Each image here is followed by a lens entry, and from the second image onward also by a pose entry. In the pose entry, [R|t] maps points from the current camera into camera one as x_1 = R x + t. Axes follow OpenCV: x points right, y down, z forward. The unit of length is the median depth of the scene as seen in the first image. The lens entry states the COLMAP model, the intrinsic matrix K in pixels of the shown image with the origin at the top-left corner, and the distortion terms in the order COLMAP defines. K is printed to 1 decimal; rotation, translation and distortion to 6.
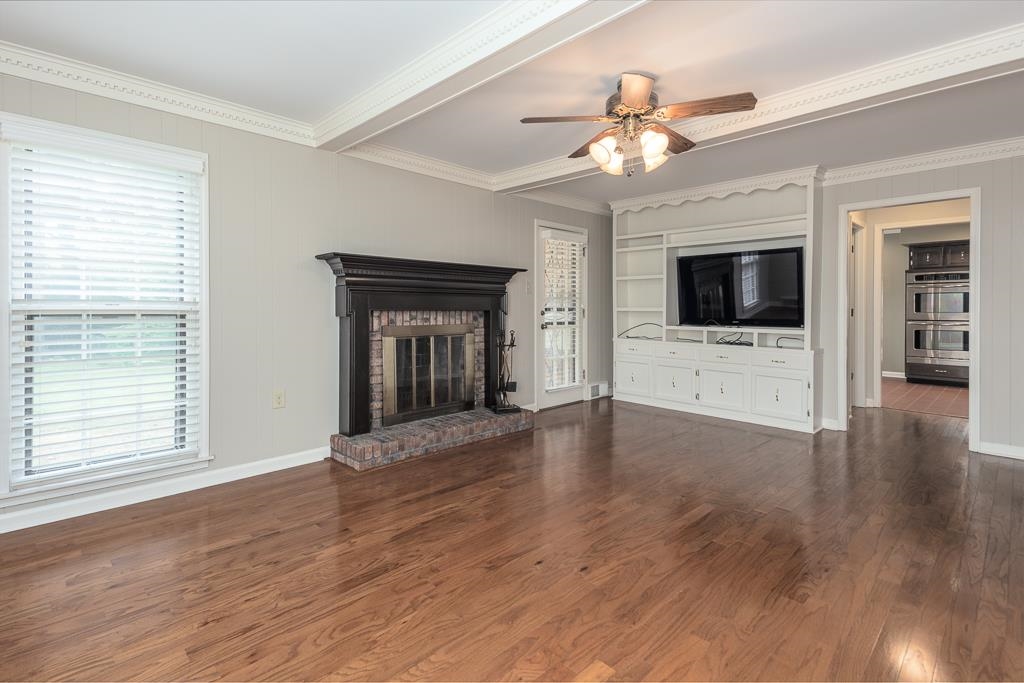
lens RADIAL K [[509.1, 0, 510.8], [0, 509.1, 312.2], [0, 0, 1]] dist [0.054829, -0.023186]
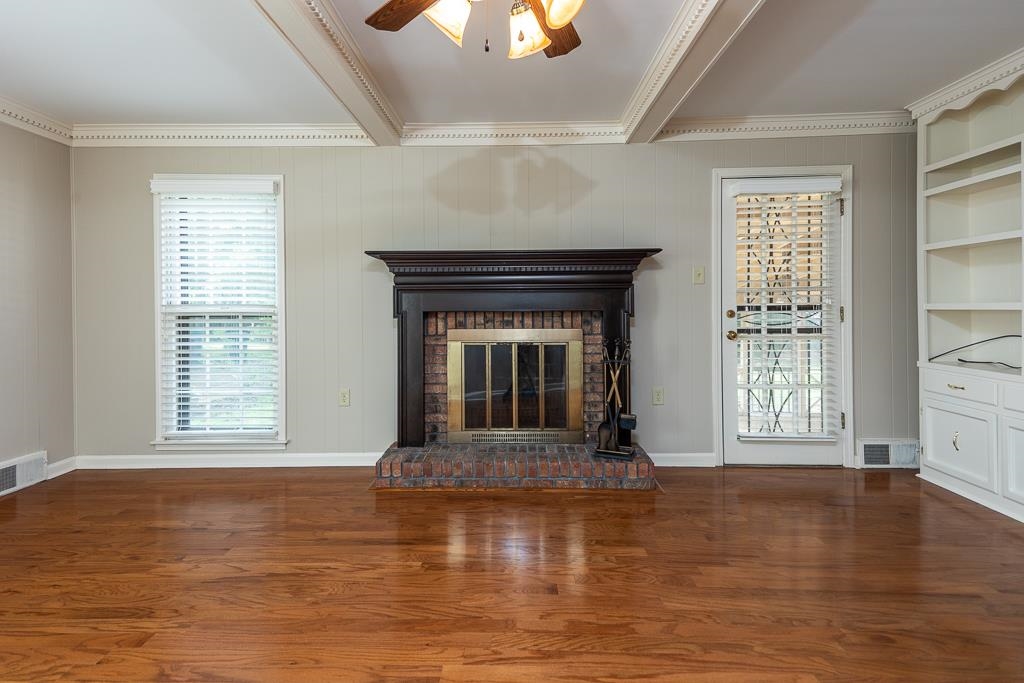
lens RADIAL K [[498.5, 0, 510.7], [0, 498.5, 312.6], [0, 0, 1]] dist [0.053104, -0.021516]
pose [[0.675370, 0.000906, -0.737478, 0.447927], [0.002759, 0.999989, 0.003755, -0.004214], [0.737474, -0.004571, 0.675360, 0.485865]]
